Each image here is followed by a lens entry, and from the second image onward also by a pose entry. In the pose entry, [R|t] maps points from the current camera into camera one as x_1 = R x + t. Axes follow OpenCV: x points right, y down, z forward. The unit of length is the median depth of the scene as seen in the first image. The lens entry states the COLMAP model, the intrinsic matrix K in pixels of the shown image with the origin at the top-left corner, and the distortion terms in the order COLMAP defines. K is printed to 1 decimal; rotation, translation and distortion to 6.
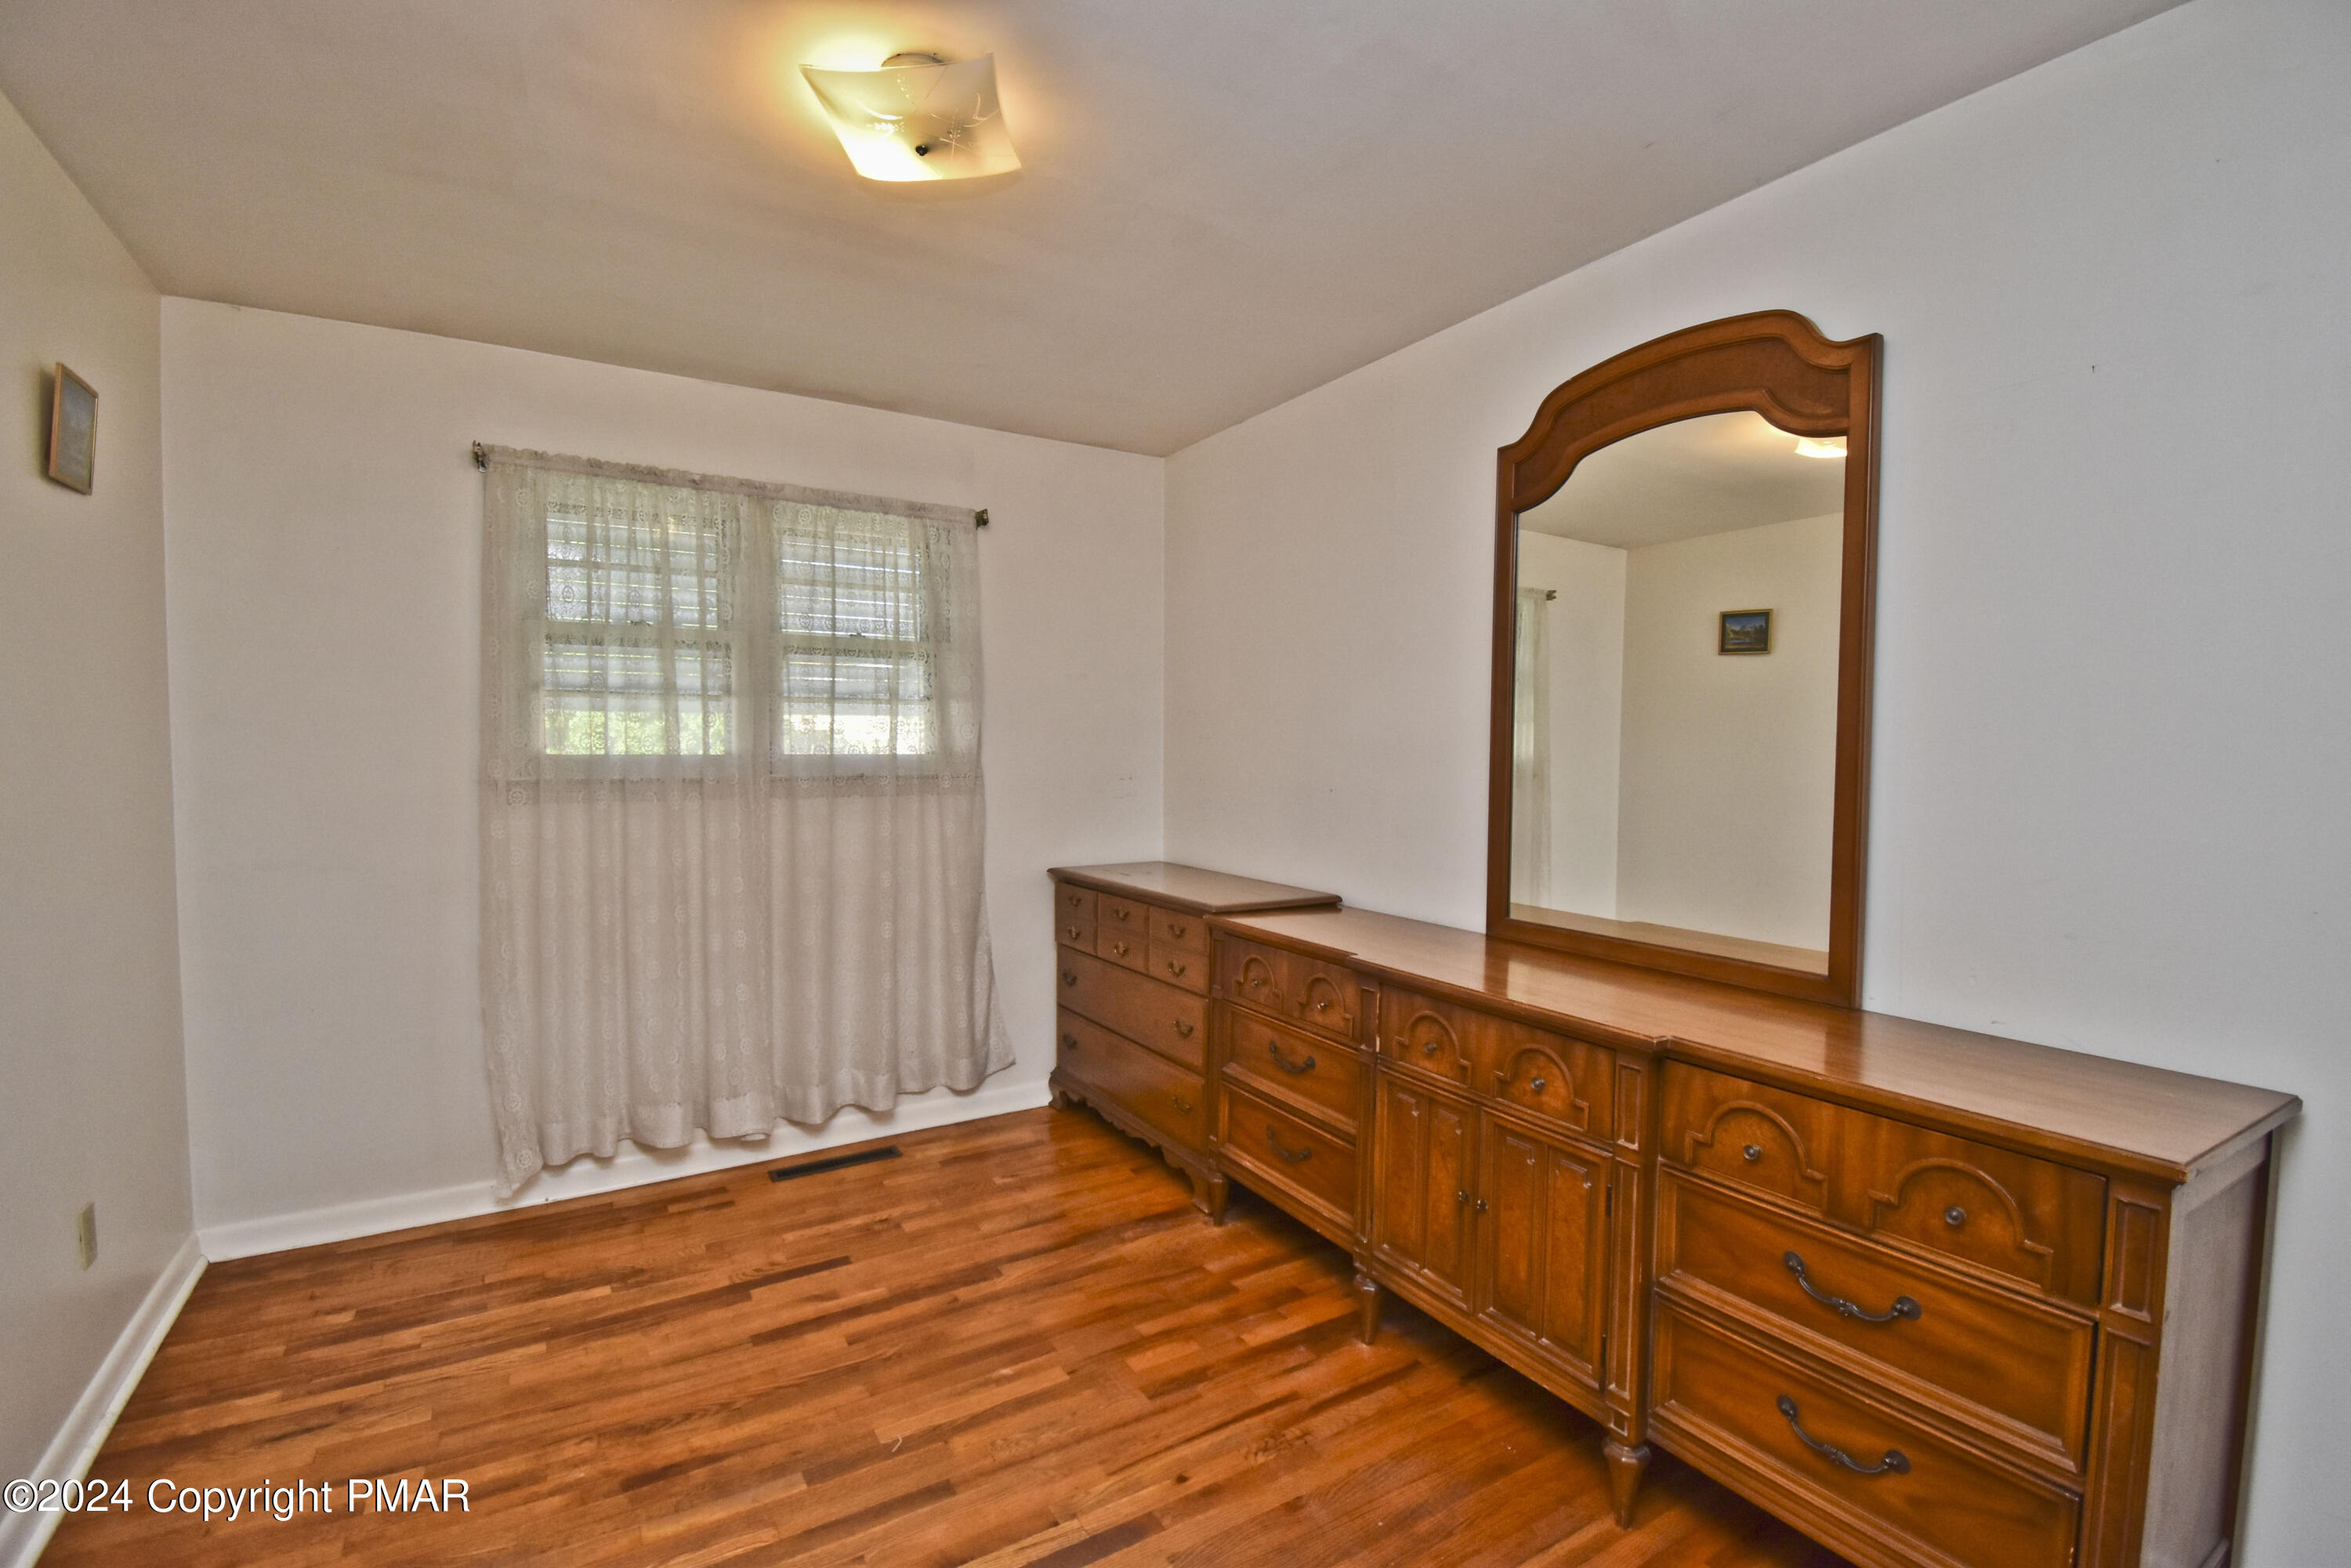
lens RADIAL K [[997.5, 0, 1120.0], [0, 997.5, 790.3], [0, 0, 1]] dist [-0.000509, -0.017169]
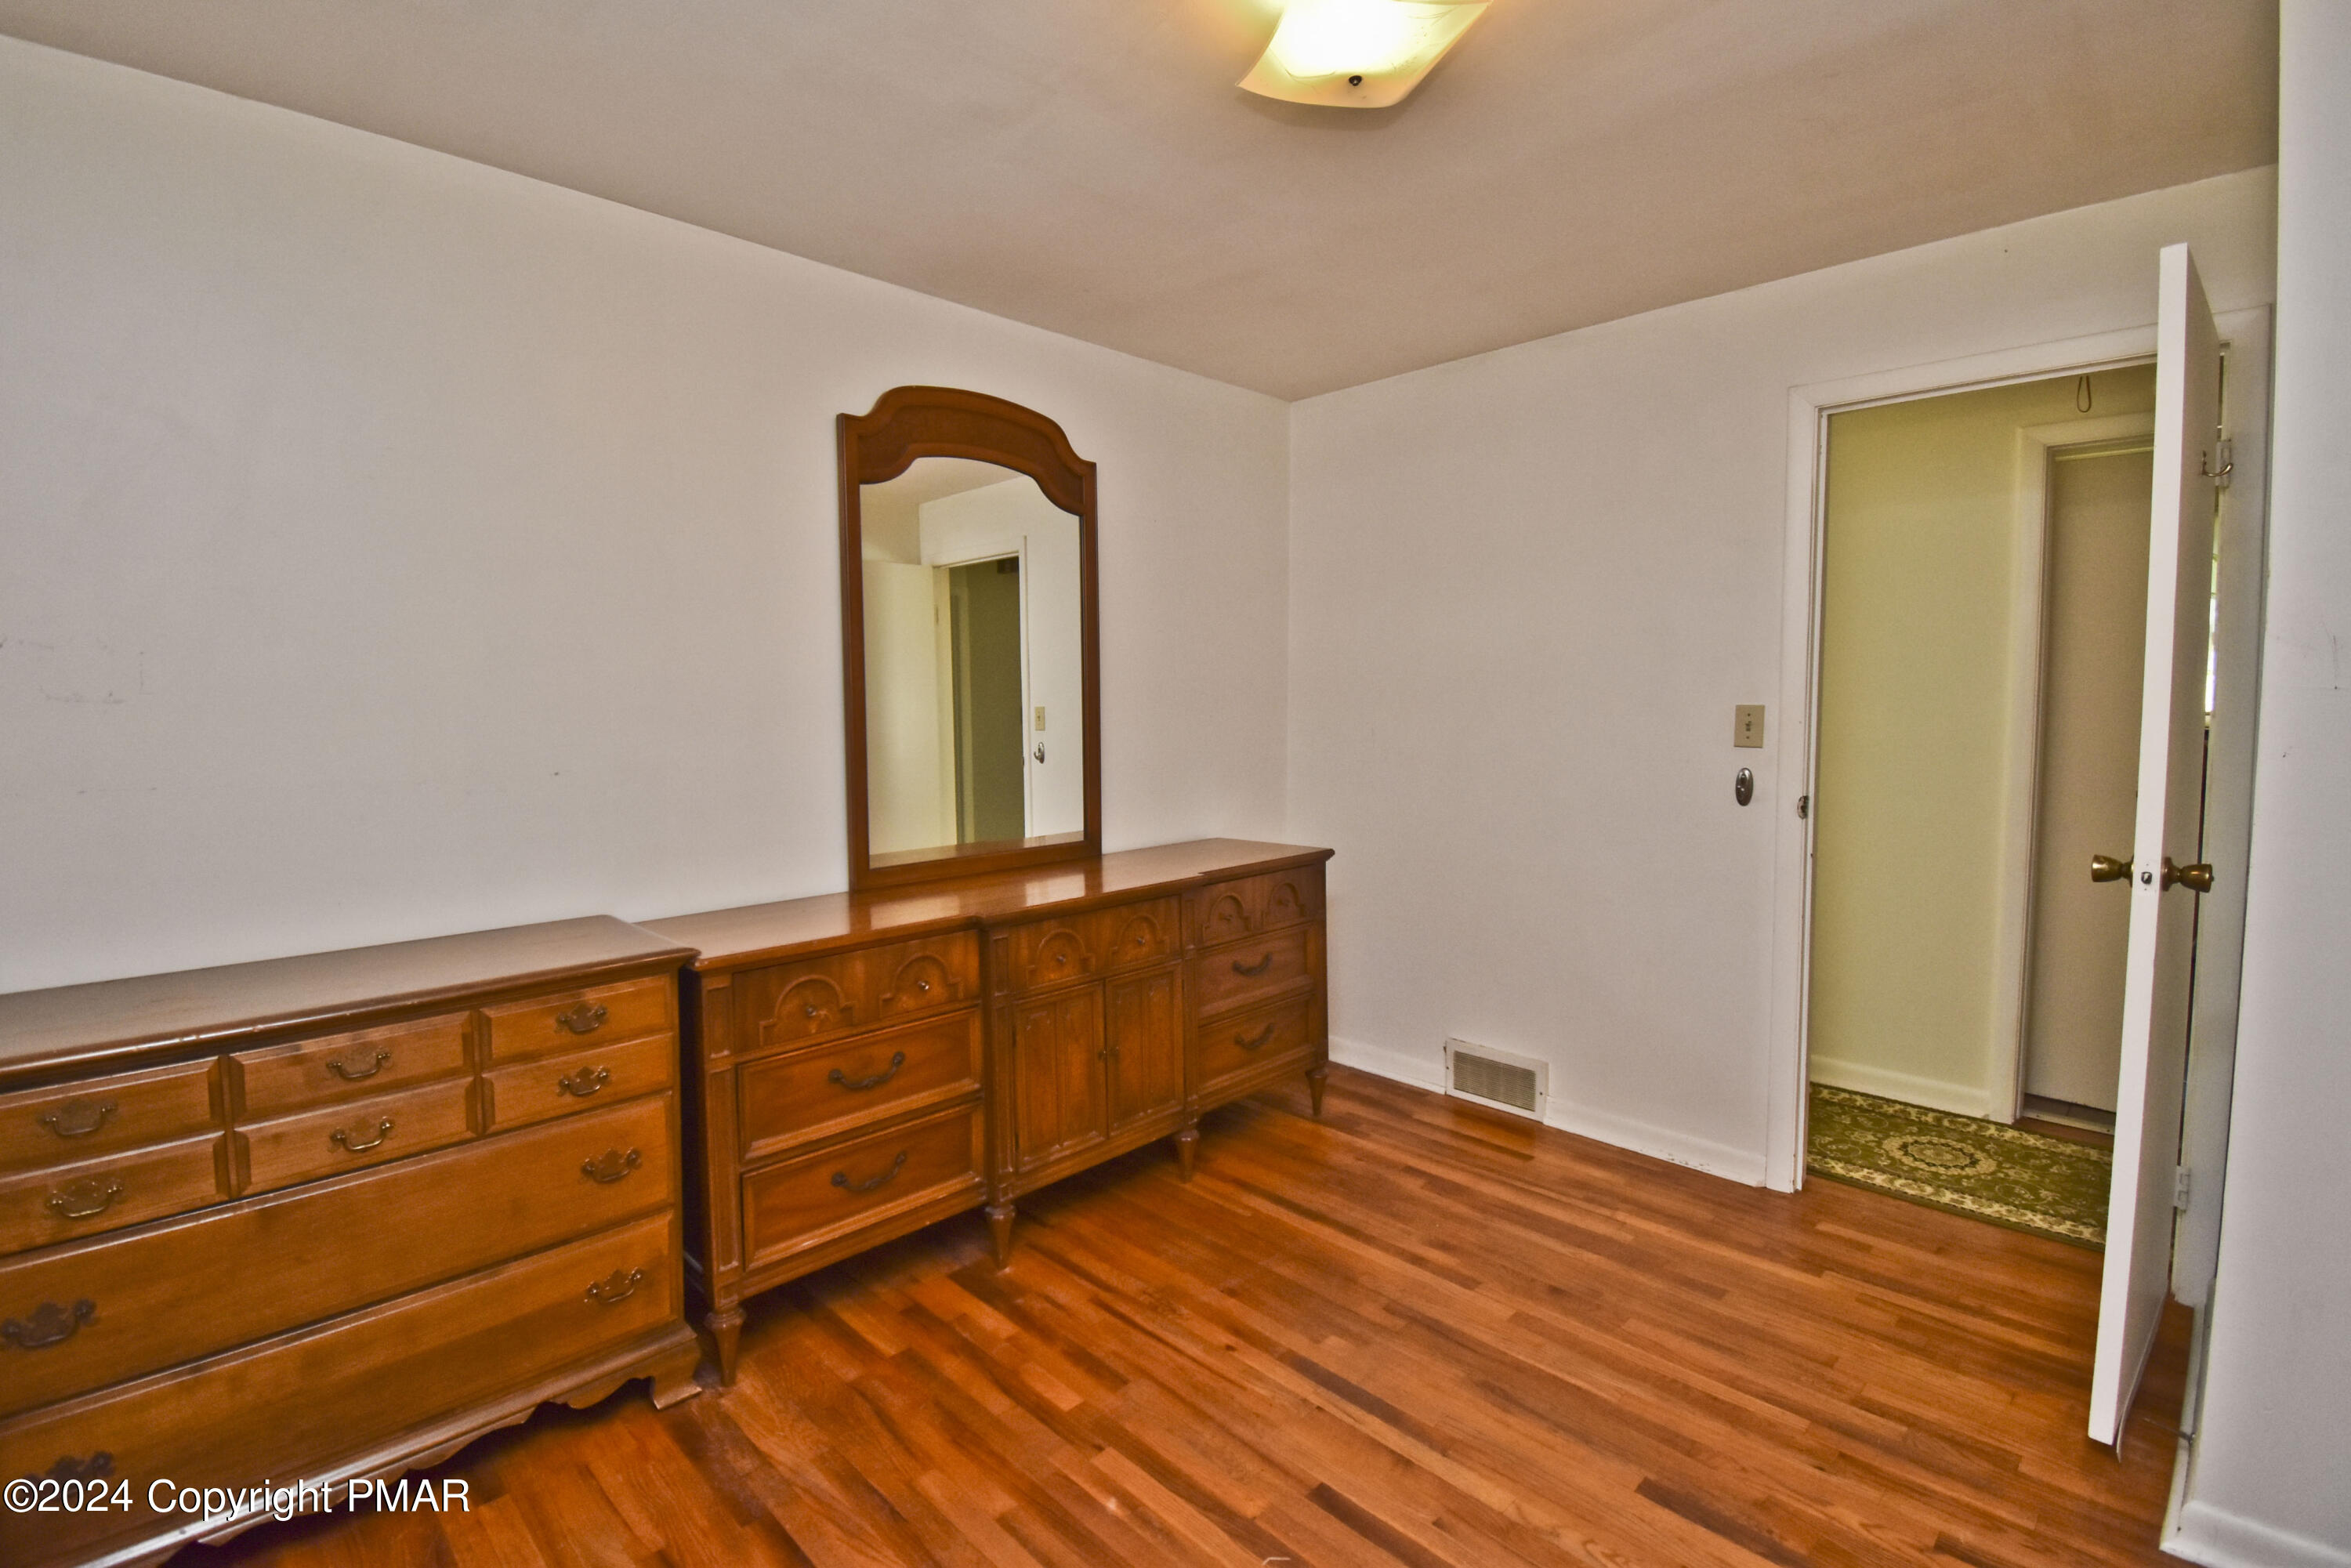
lens RADIAL K [[1058.3, 0, 1175.3], [0, 1058.3, 754.8], [0, 0, 1]] dist [-0.000444, -0.000444]
pose [[-0.249957, -0.062505, 0.966237, -0.788133], [0.043766, 0.996165, 0.075763, -0.065121], [-0.967267, 0.061226, -0.246262, 0.976952]]
